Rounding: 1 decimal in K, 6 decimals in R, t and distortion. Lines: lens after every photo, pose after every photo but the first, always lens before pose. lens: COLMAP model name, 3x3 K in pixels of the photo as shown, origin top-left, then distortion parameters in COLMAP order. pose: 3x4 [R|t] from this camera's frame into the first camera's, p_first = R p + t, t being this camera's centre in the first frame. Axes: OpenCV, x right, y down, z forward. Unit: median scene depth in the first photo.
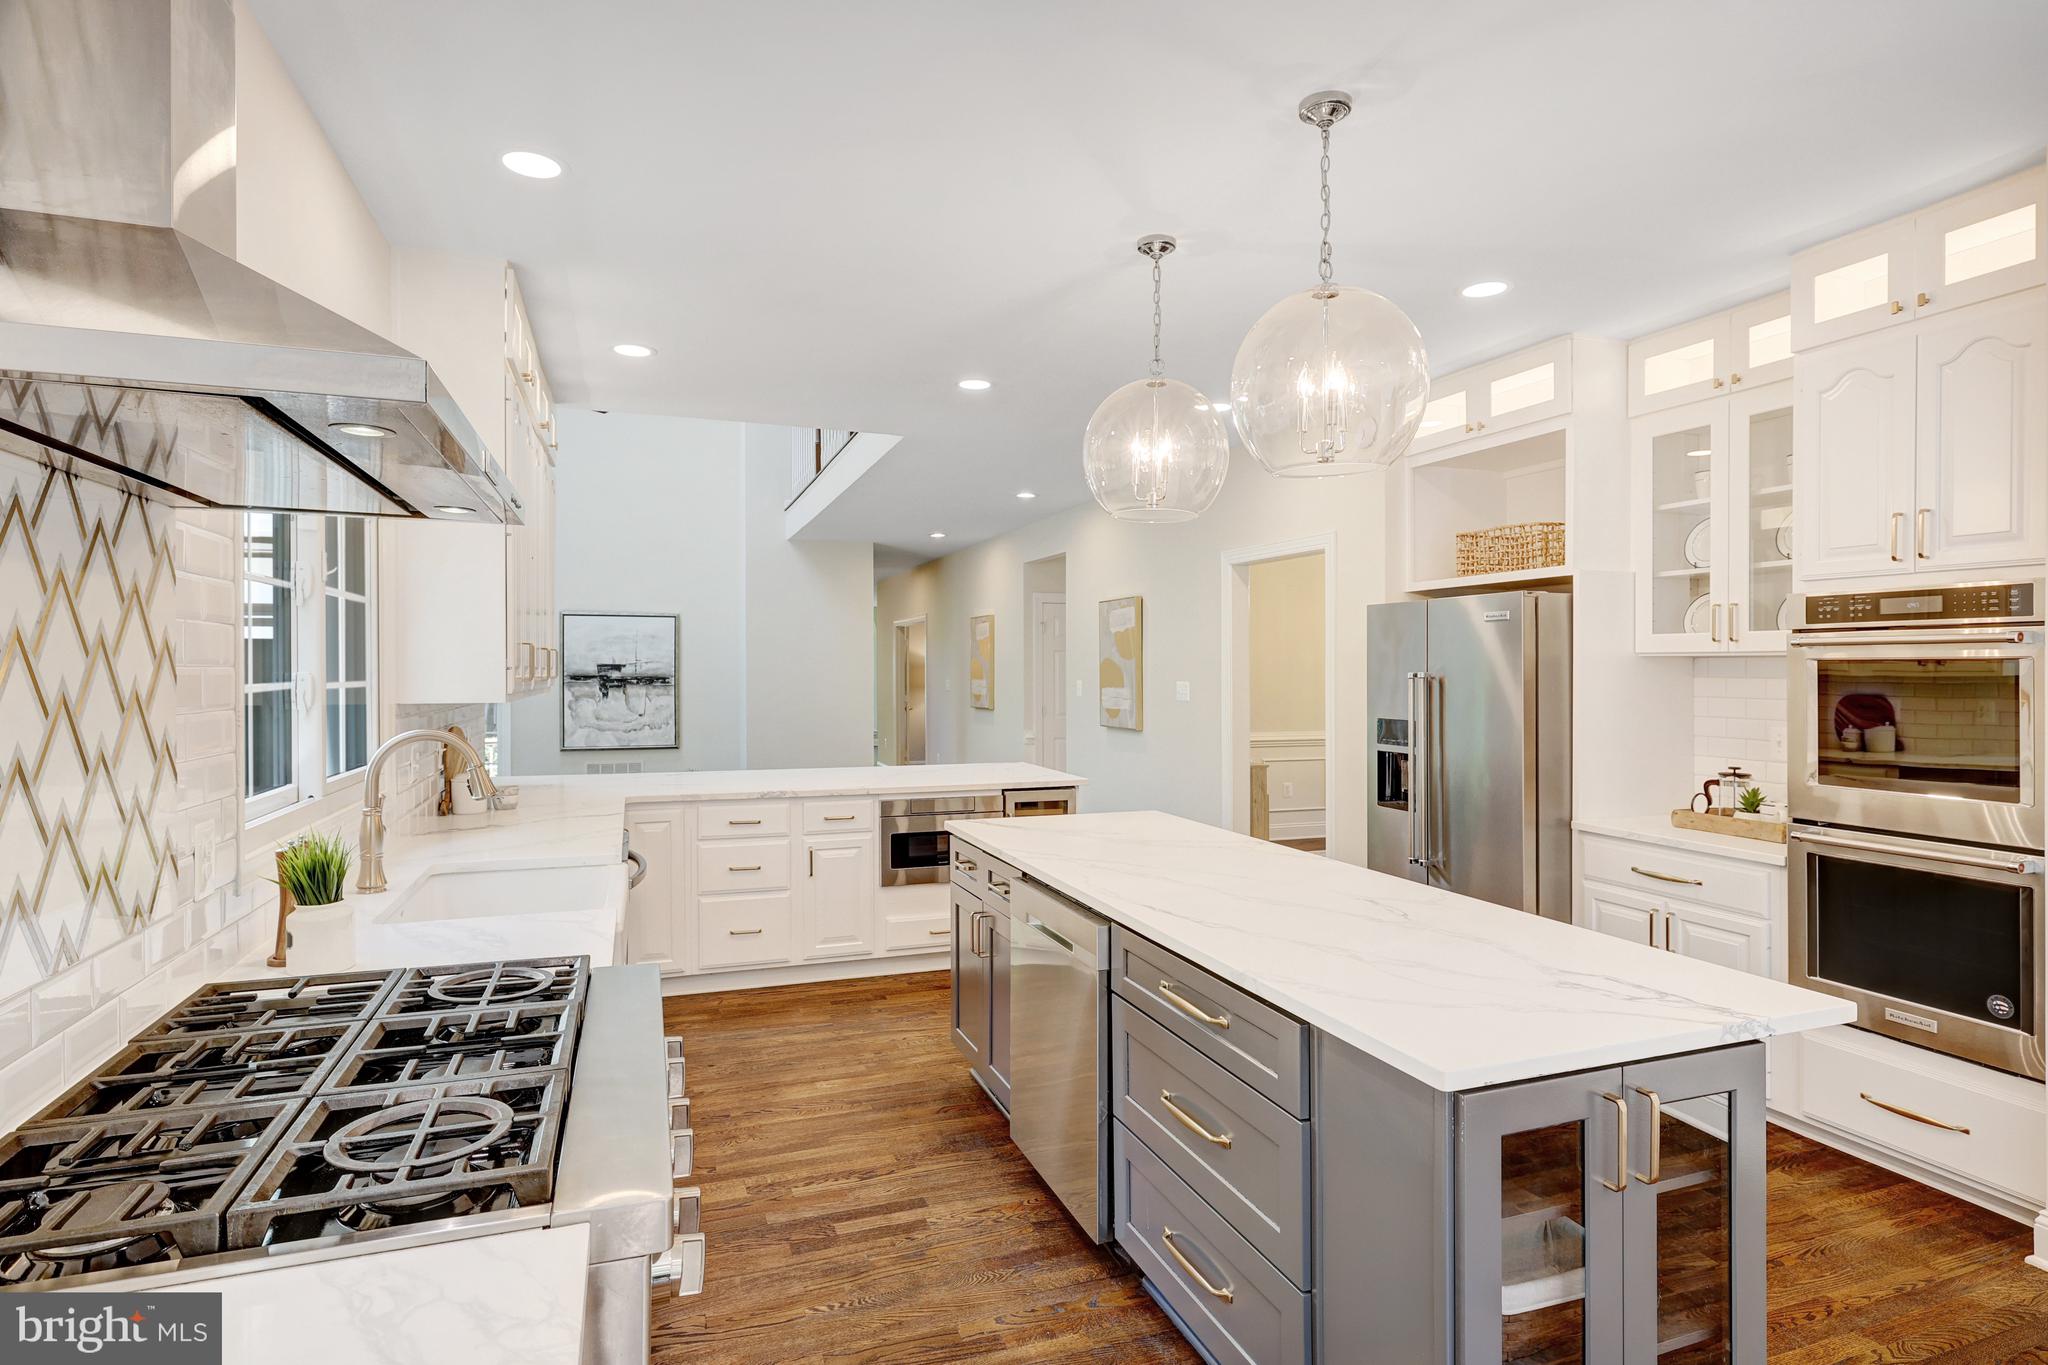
lens RADIAL K [[1054.4, 0, 993.2], [0, 1054.4, 679.9], [0, 0, 1]] dist [0.014276, -0.001703]
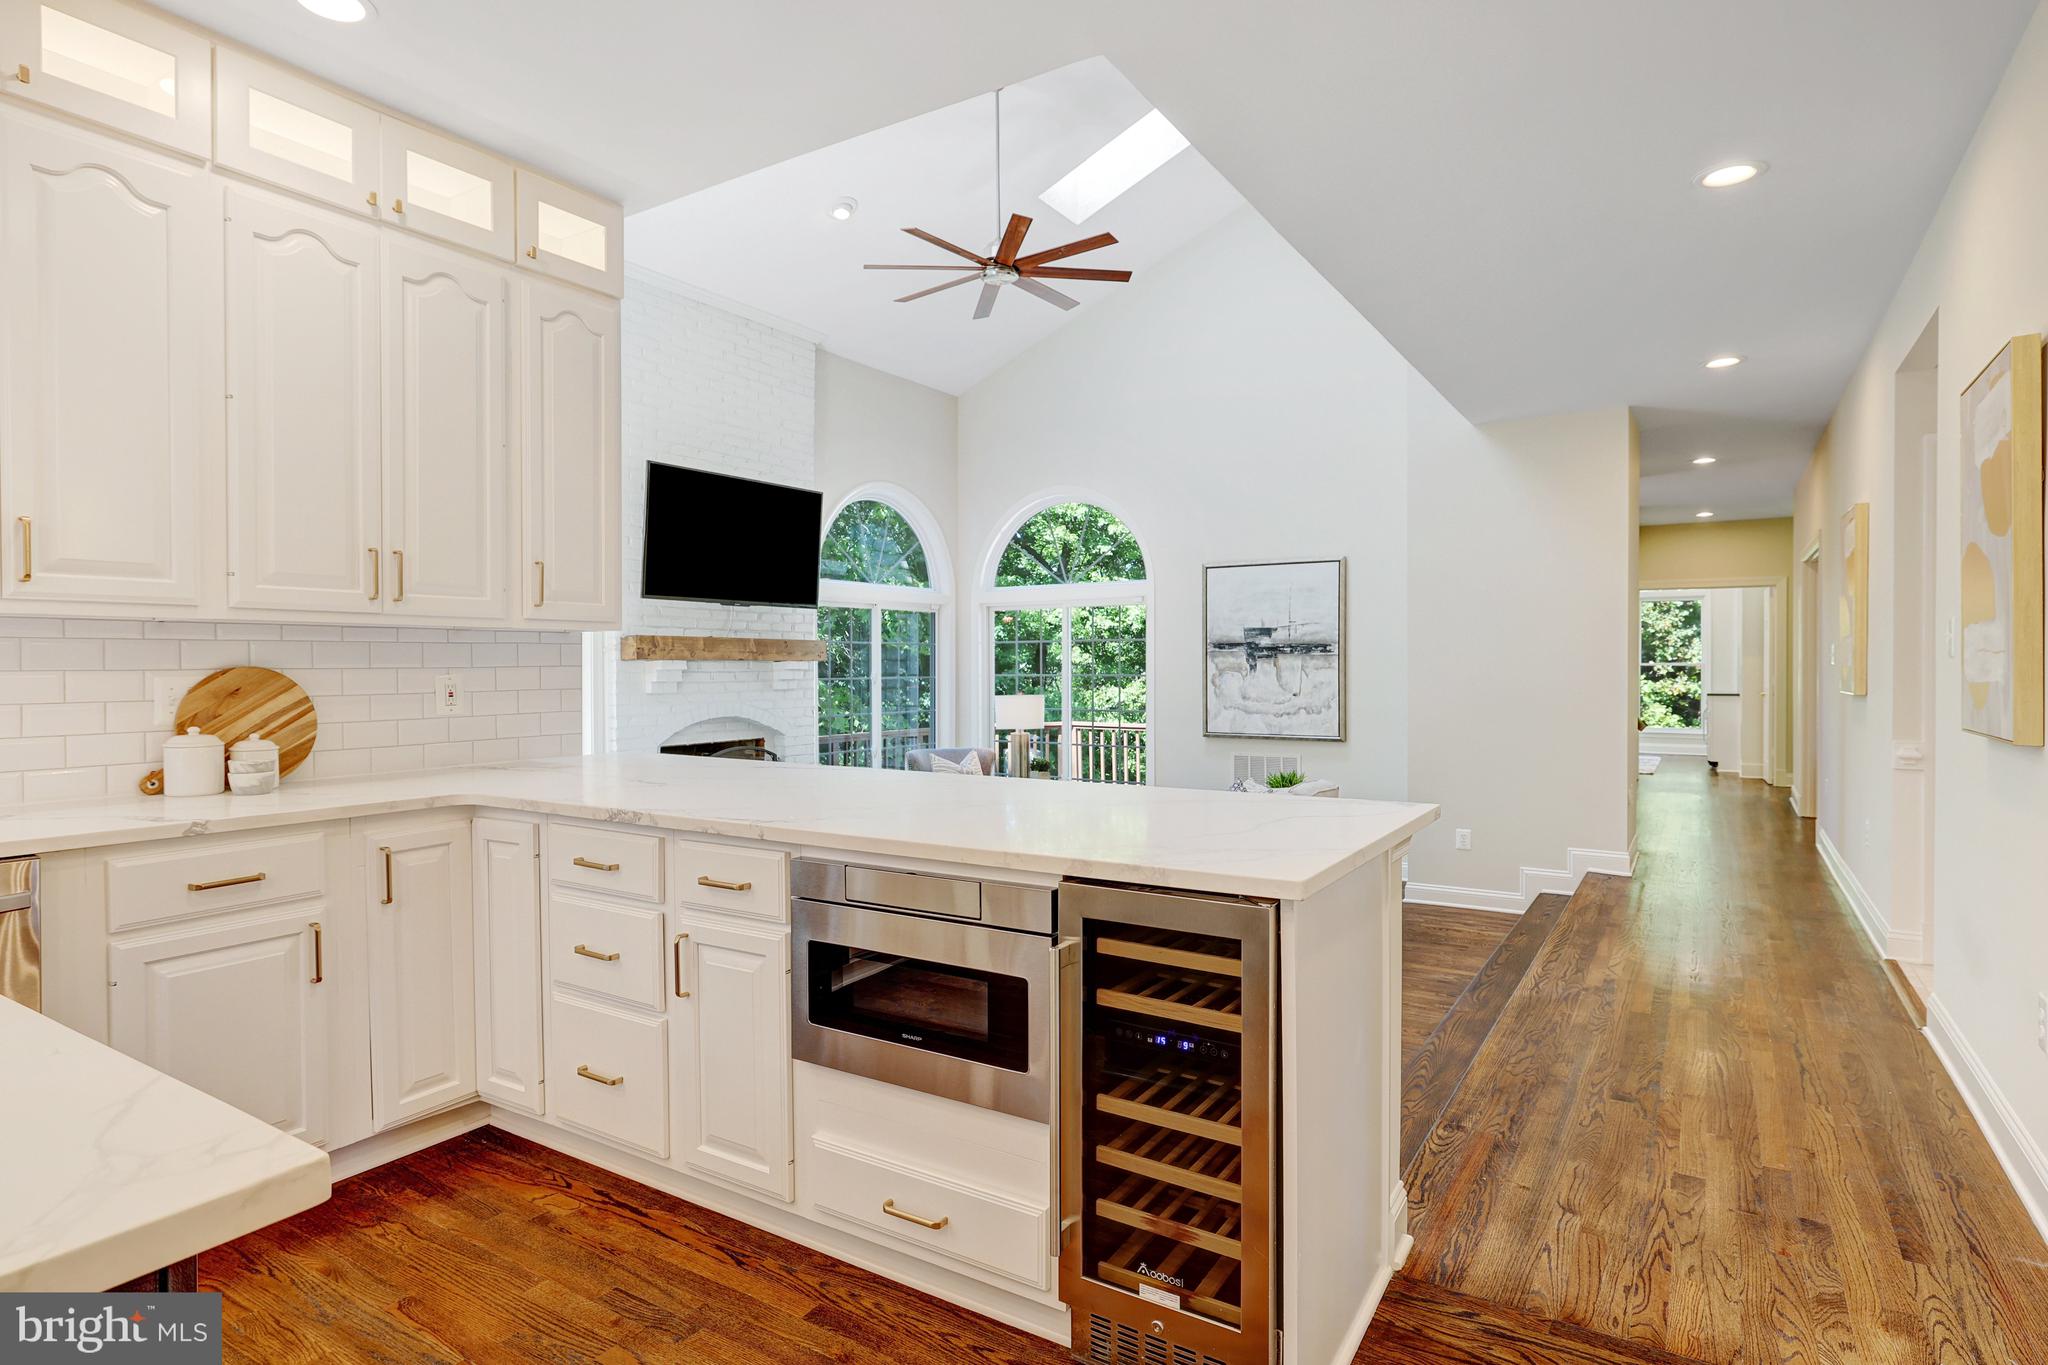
lens RADIAL K [[1054.4, 0, 1027.3], [0, 1054.4, 677.3], [0, 0, 1]] dist [0.014276, -0.001703]
pose [[0.628425, 0.006661, -0.777842, 0.352261], [-0.003343, 0.999977, 0.005863, 0.045532], [0.777863, -0.001085, 0.628433, 0.976368]]
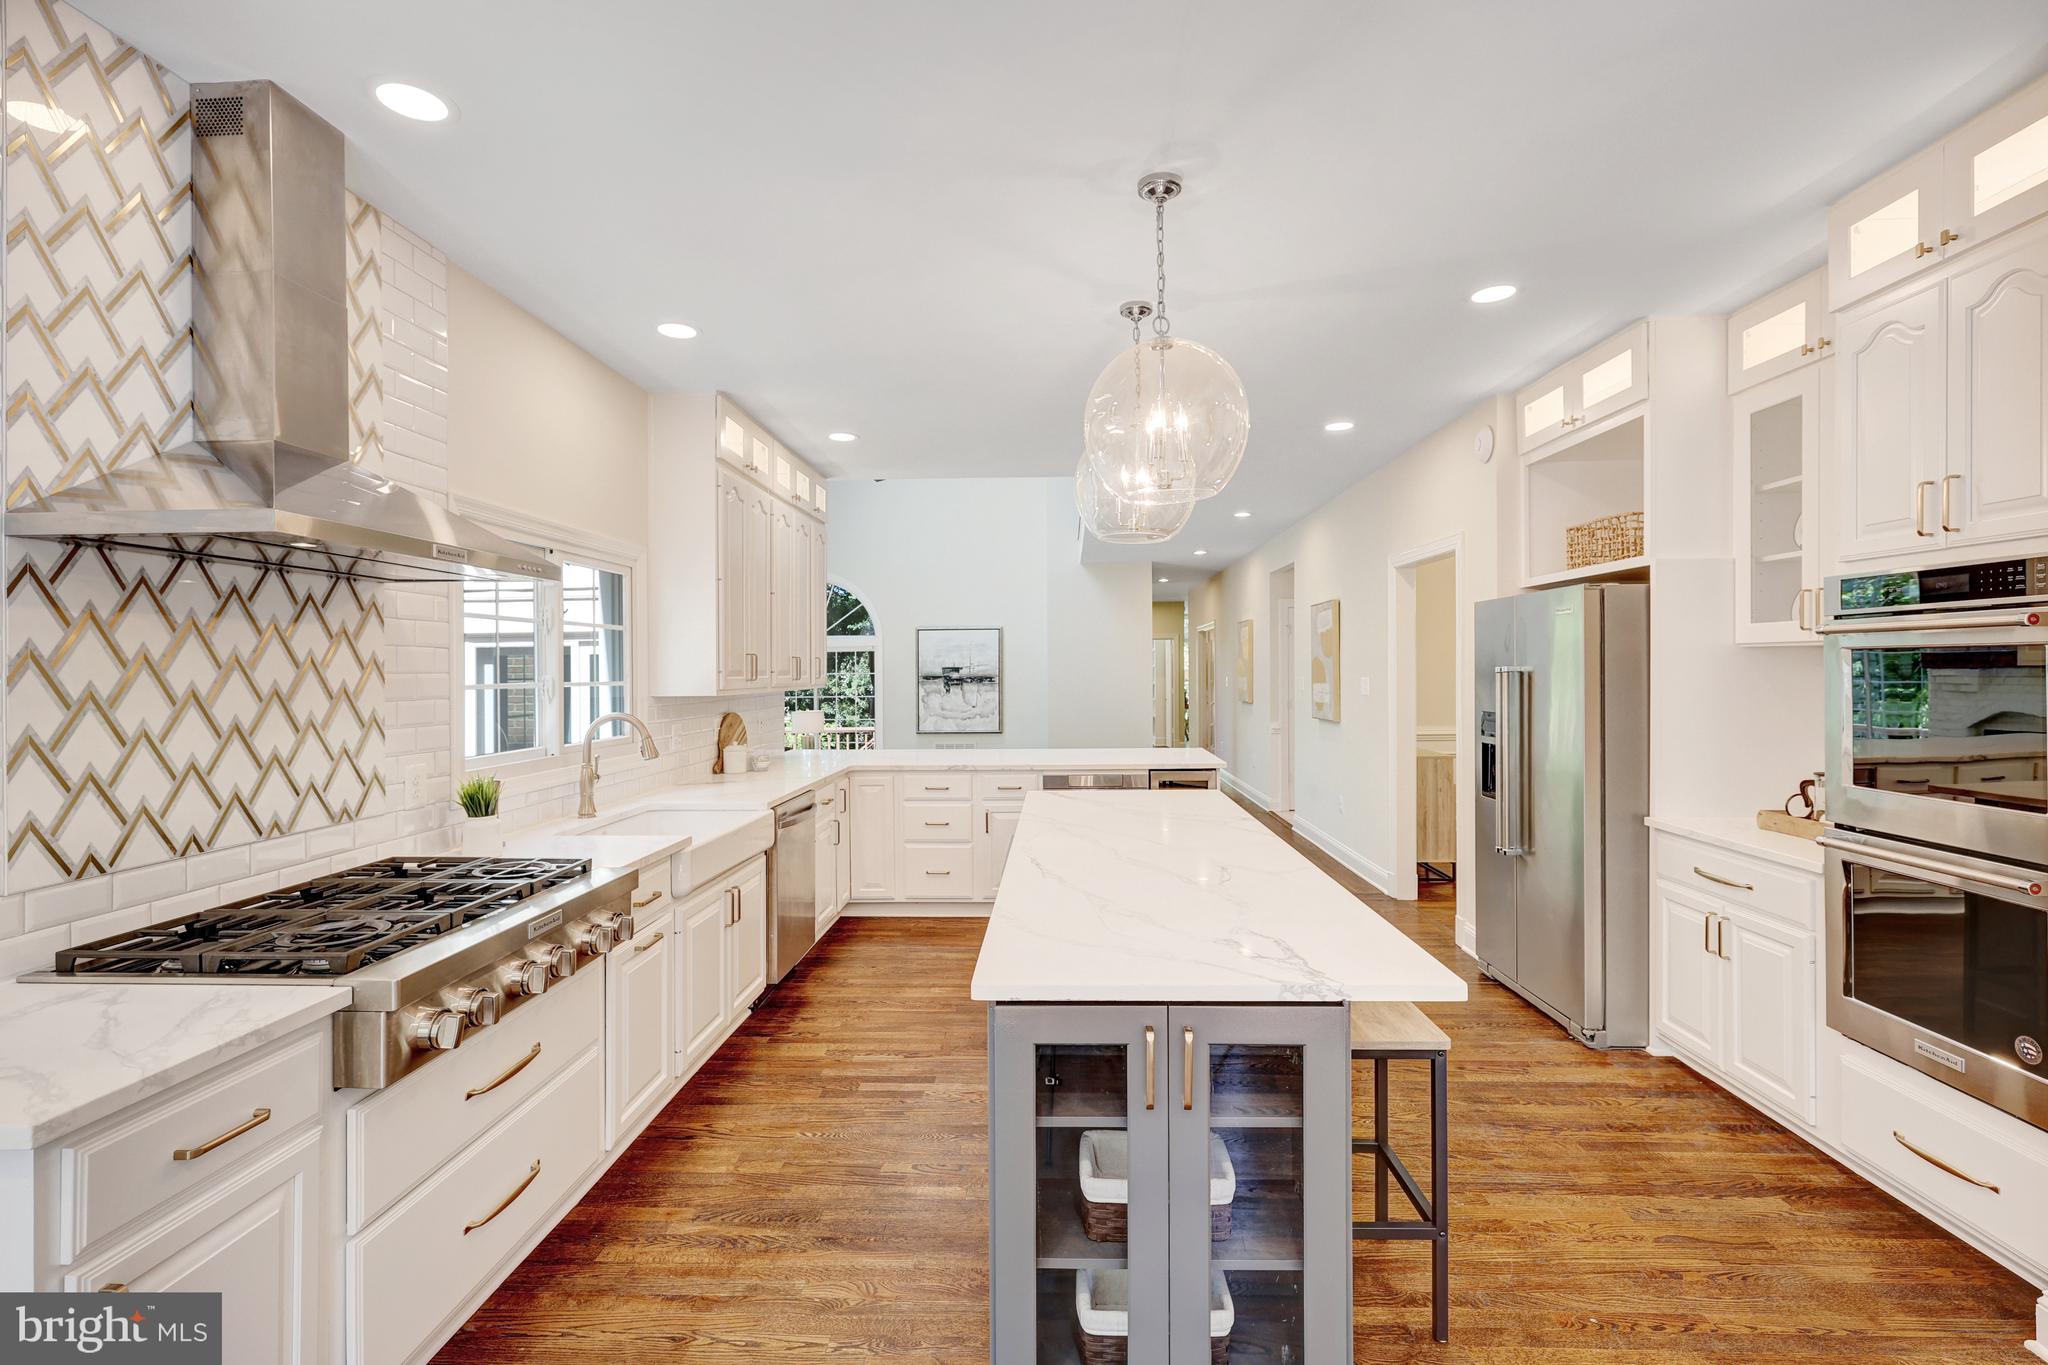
lens RADIAL K [[901.6, 0, 1010.9], [0, 901.6, 680.8], [0, 0, 1]] dist [0.012876, 0.000424]
pose [[0.926715, -0.005990, -0.375716, 0.312578], [0.007159, 0.999973, 0.001715, 0.001499], [0.375696, -0.004279, 0.926733, 0.005618]]
